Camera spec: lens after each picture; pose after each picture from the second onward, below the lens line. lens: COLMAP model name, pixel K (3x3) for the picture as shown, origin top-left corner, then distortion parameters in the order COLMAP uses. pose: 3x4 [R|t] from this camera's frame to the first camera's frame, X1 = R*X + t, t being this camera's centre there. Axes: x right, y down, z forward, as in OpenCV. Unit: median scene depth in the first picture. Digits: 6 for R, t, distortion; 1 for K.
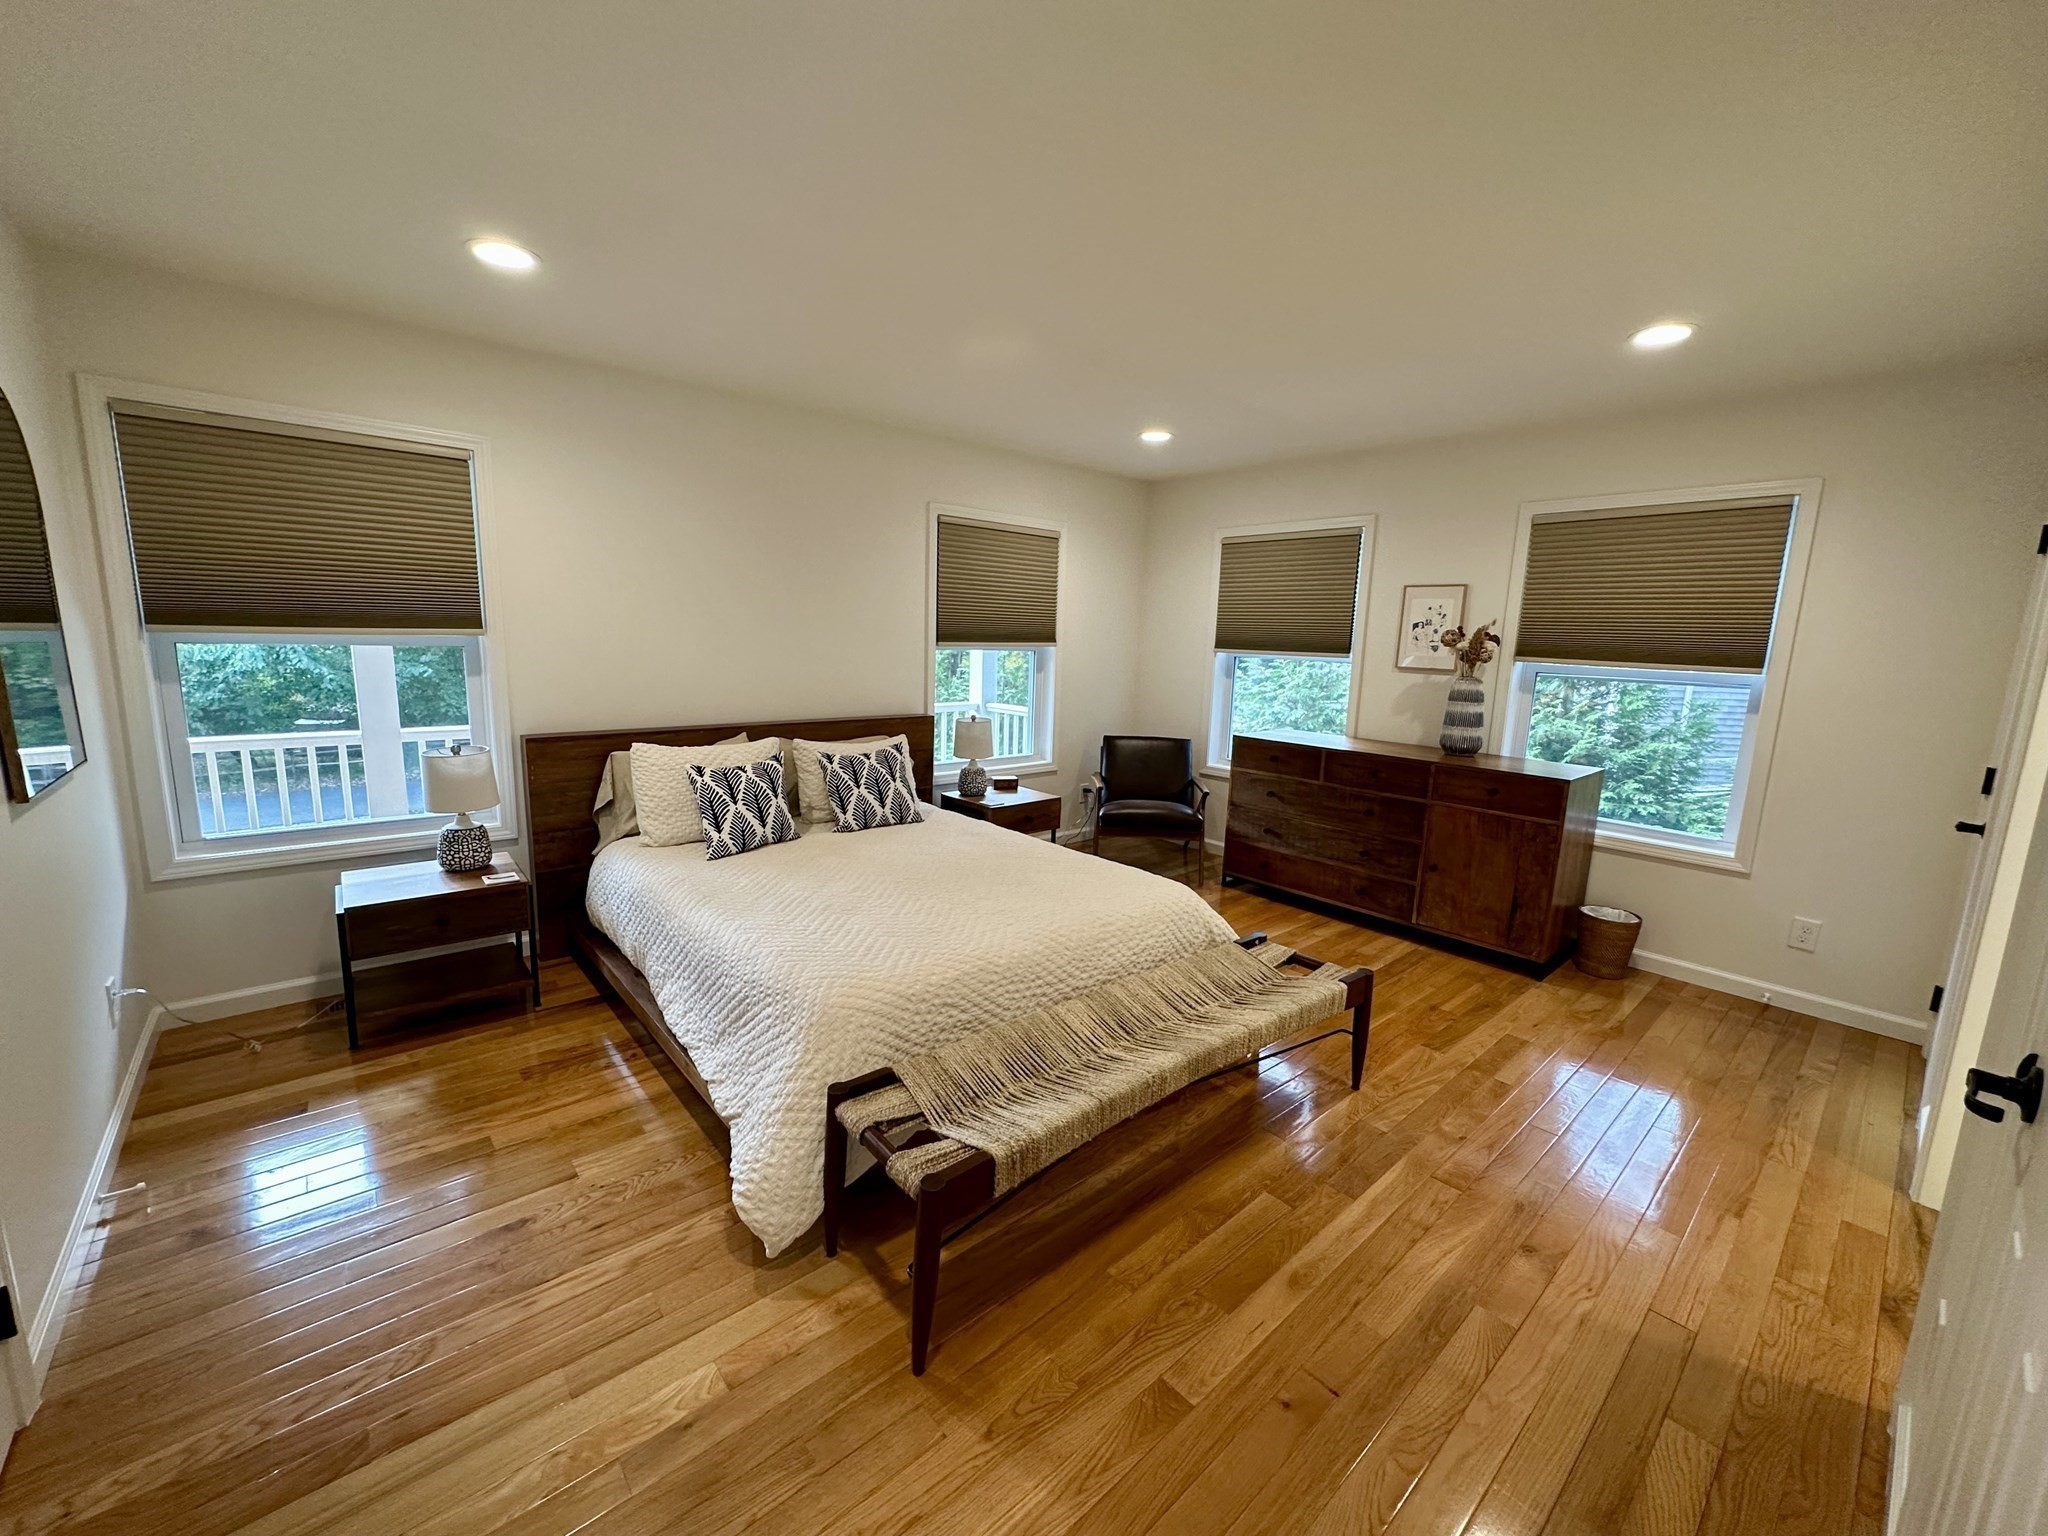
lens RADIAL K [[815.8, 0, 976.2], [0, 815.8, 756.4], [0, 0, 1]] dist [-0.001990, 0.000211]
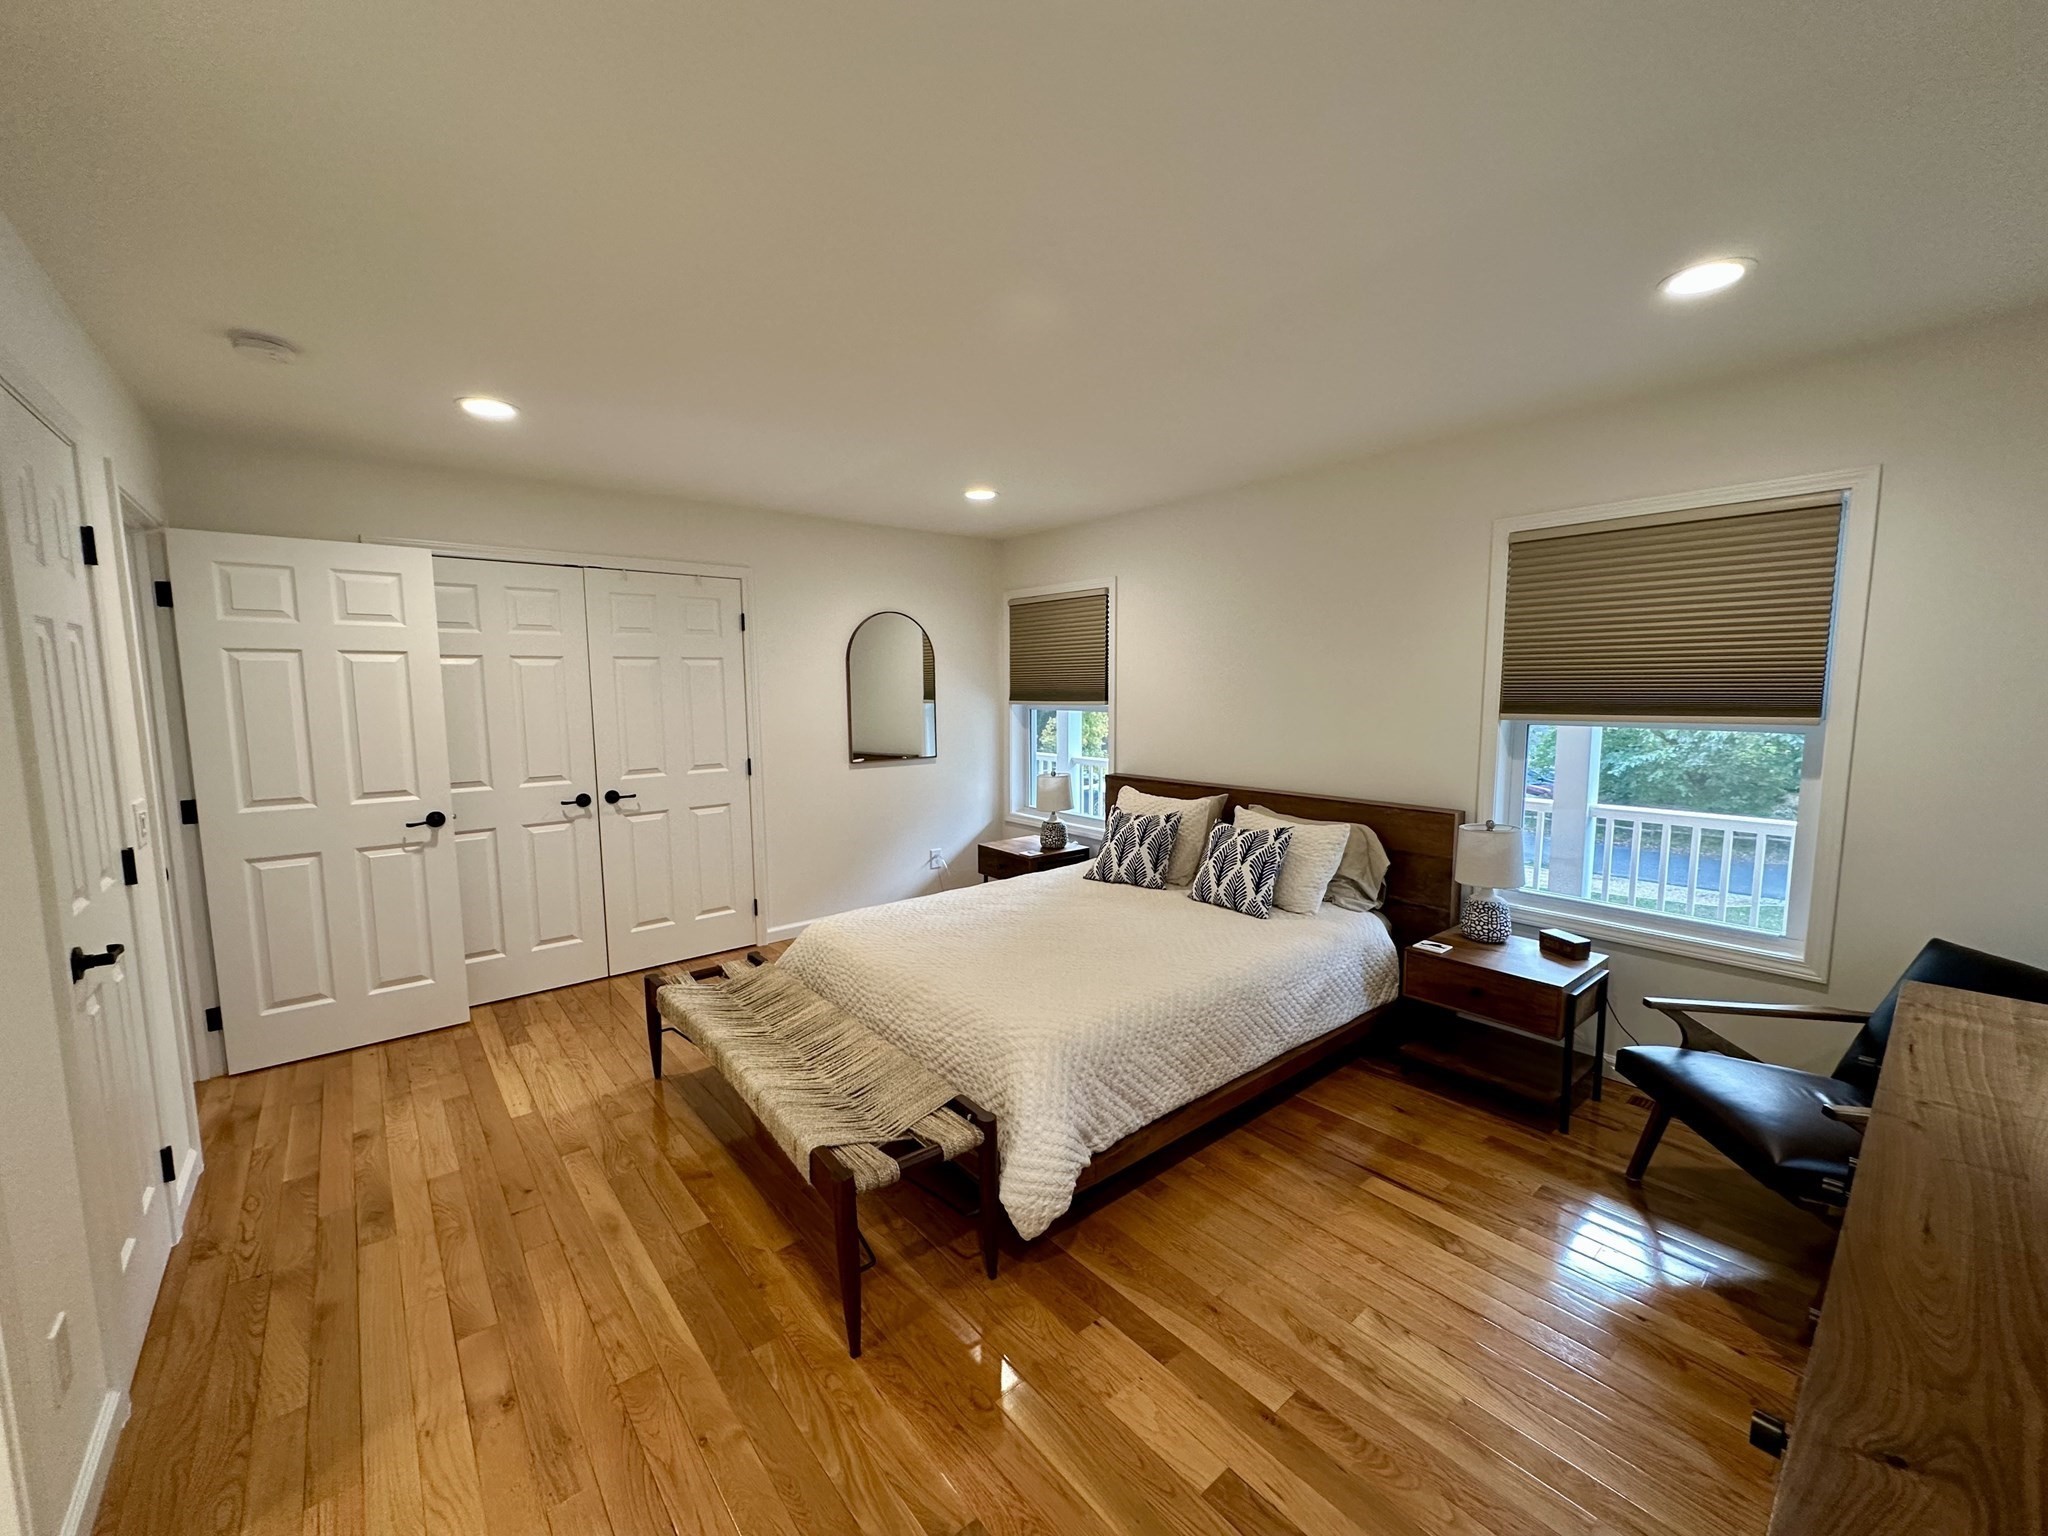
lens RADIAL K [[815.8, 0, 1020.5], [0, 815.8, 777.8], [0, 0, 1]] dist [-0.001990, 0.000211]
pose [[0.007805, 0.086990, -0.996179, 1.196643], [-0.162150, 0.983135, 0.084580, -0.150104], [0.986735, 0.160870, 0.021779, 1.145587]]
